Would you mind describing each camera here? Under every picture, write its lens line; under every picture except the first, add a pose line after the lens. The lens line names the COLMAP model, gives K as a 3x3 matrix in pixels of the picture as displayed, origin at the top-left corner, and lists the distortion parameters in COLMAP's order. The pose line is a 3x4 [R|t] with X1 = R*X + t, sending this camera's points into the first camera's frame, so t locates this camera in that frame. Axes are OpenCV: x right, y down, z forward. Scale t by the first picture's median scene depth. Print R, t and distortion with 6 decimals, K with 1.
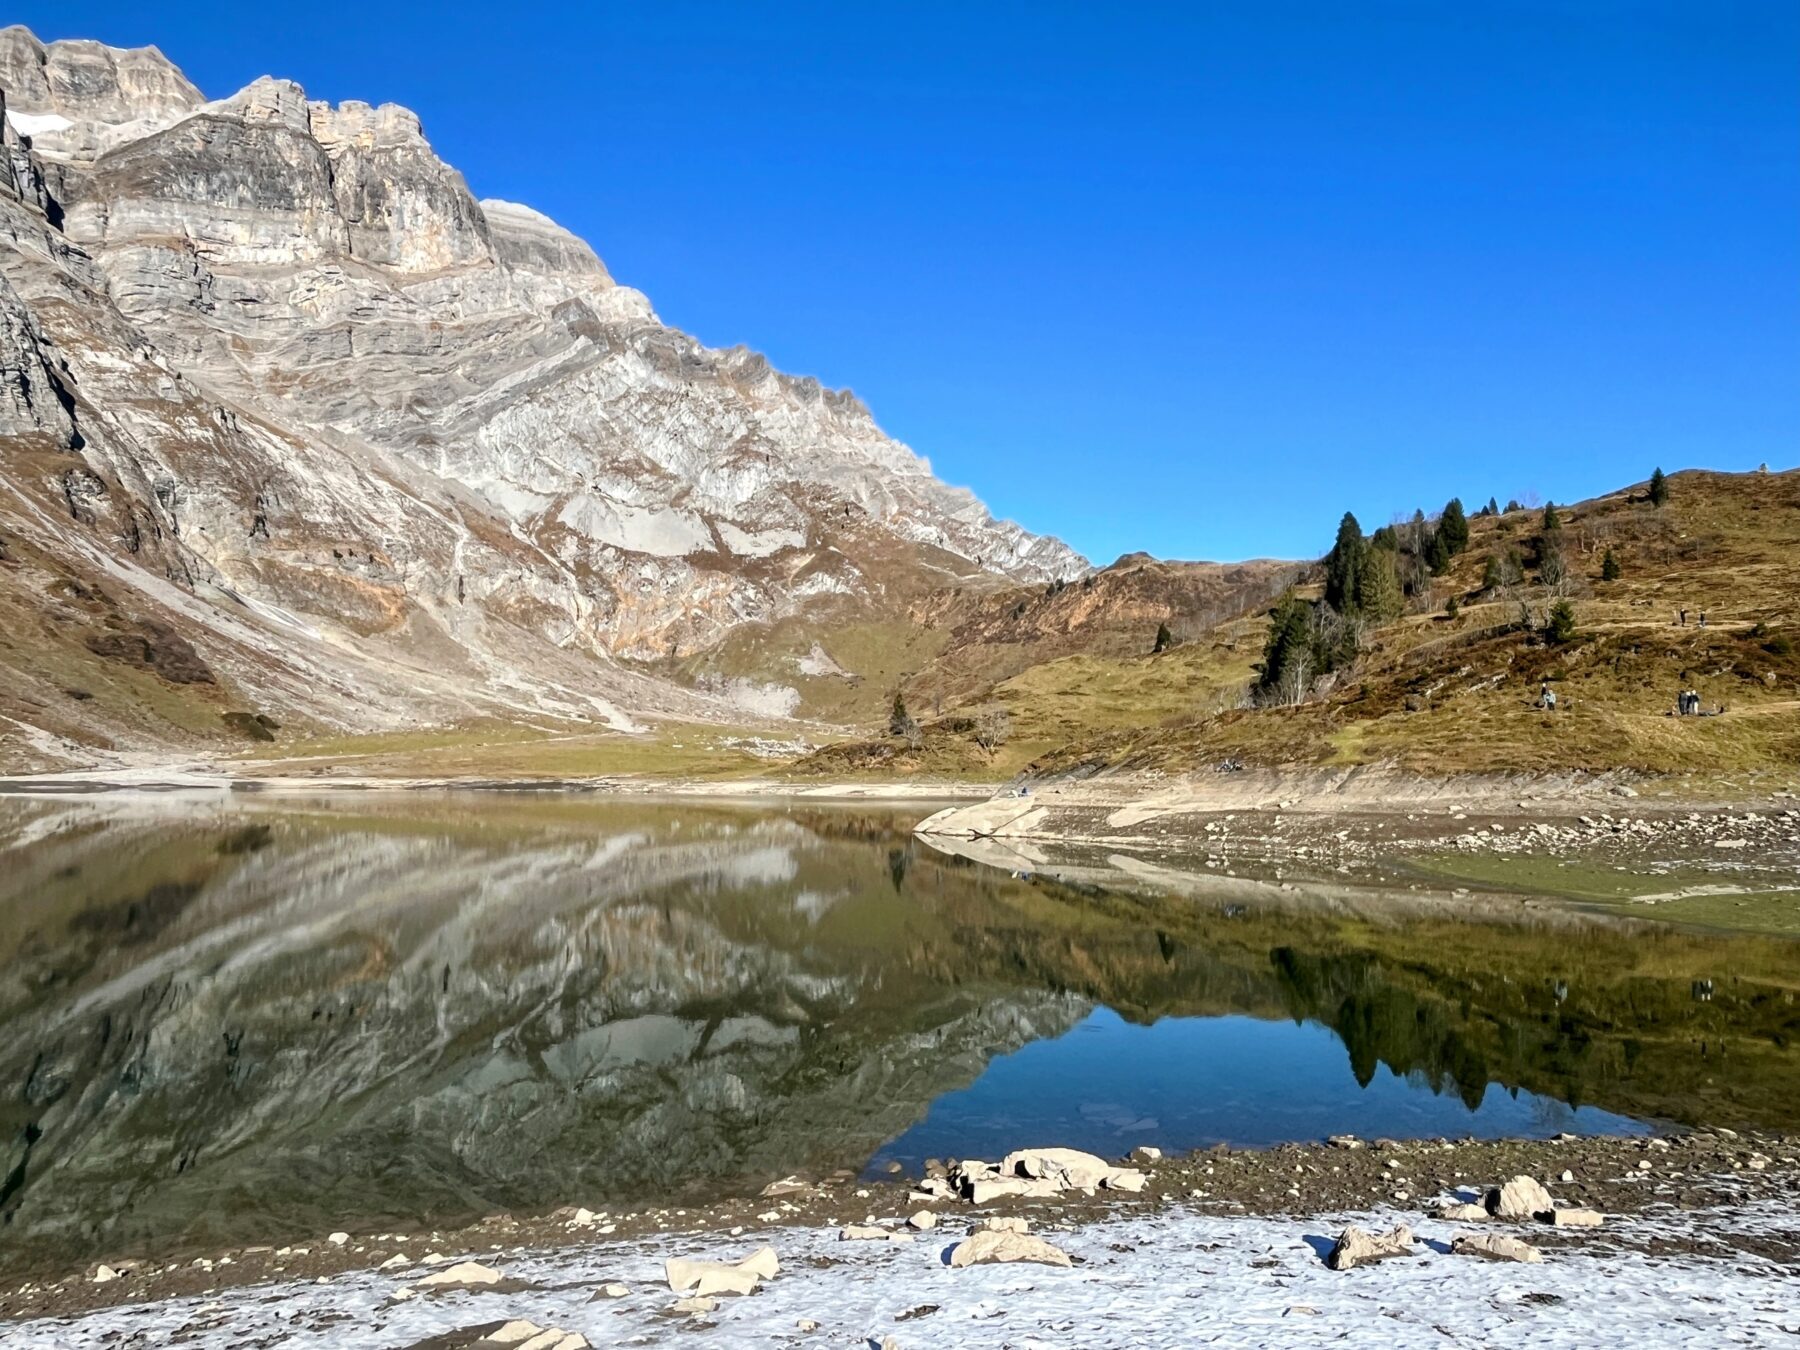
lens RADIAL K [[1255.7, 0, 910.8], [0, 1255.7, 663.8], [0, 0, 1]] dist [0.014030, -0.022591]
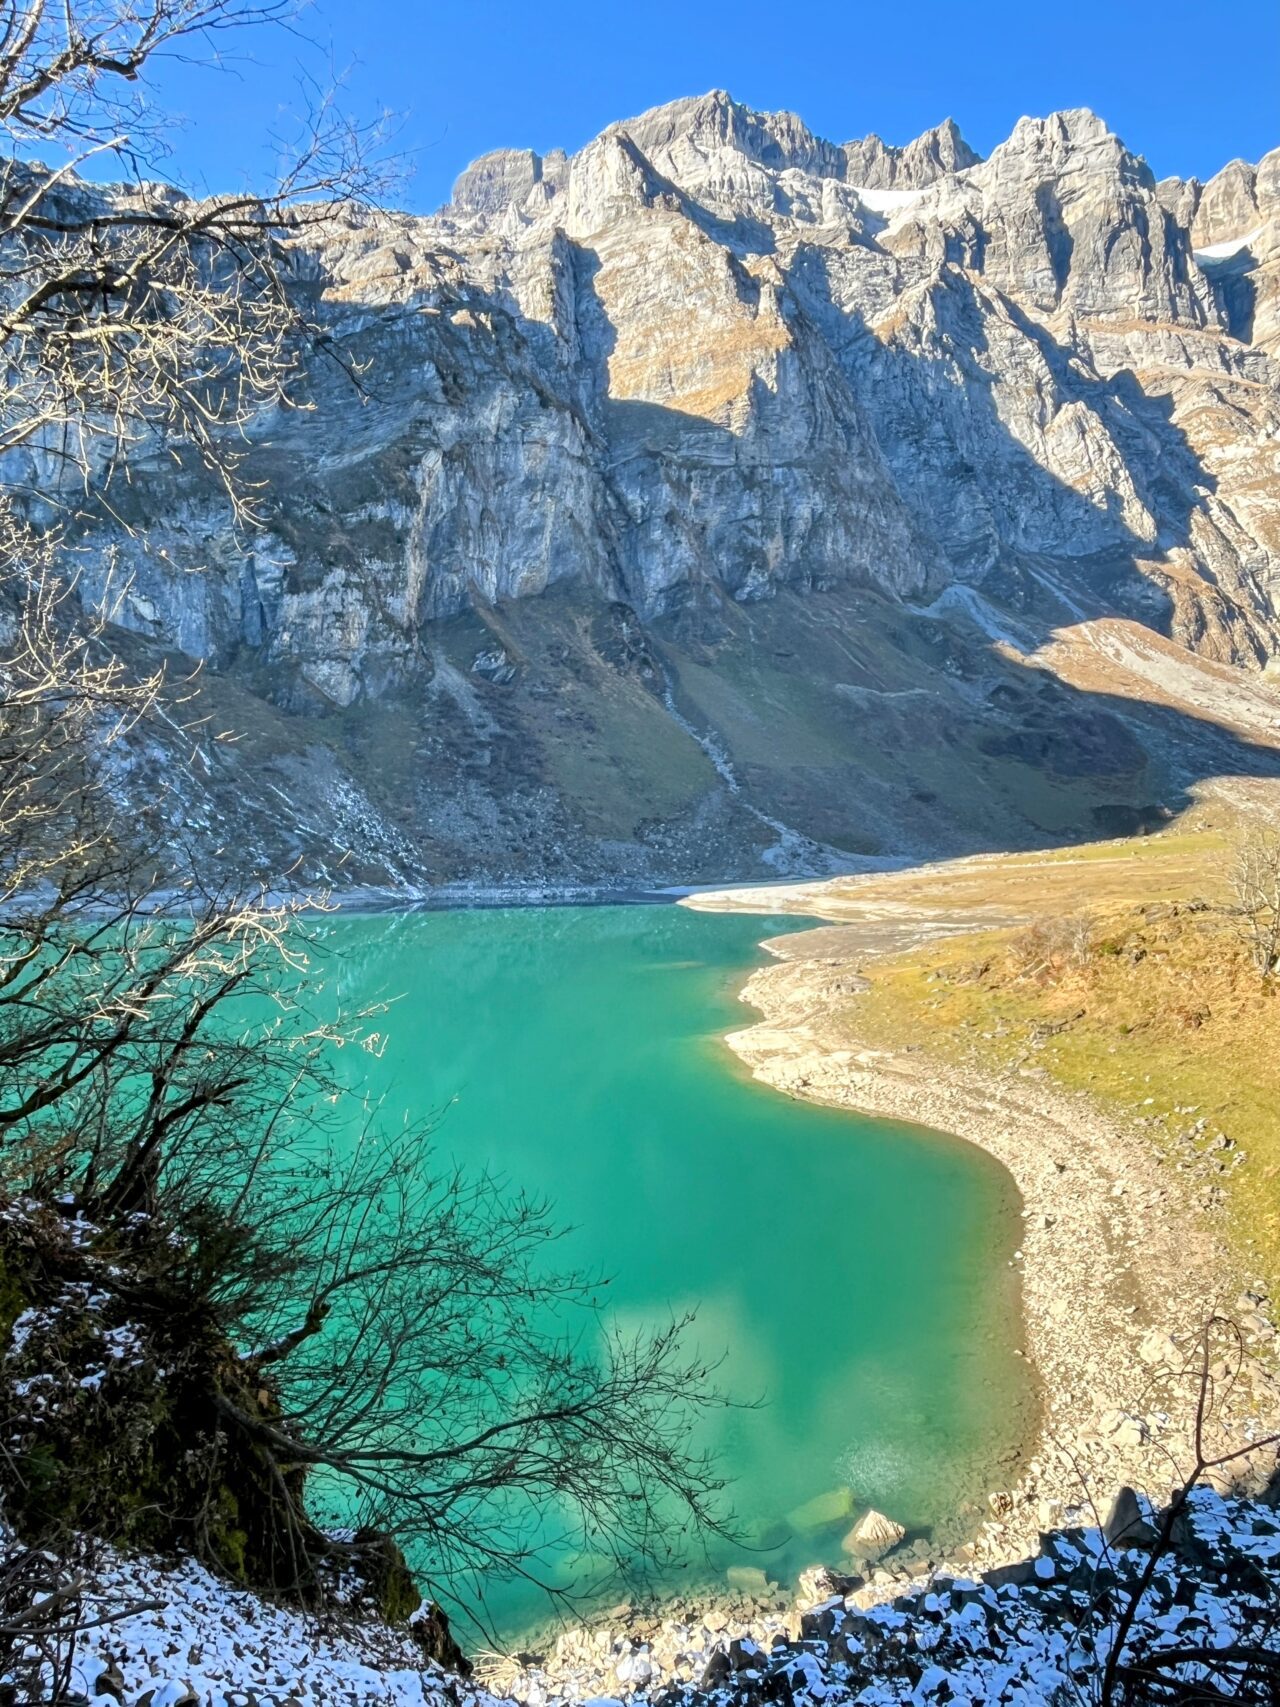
lens RADIAL K [[1125.9, 0, 642.4], [0, 1125.9, 873.5], [0, 0, 1]] dist [0.001745, -0.007030]
pose [[0.354494, 0.032684, -0.934487, 0.056928], [0.081313, 0.994526, 0.065630, 0.002533], [0.931516, -0.099251, 0.349896, 0.168441]]
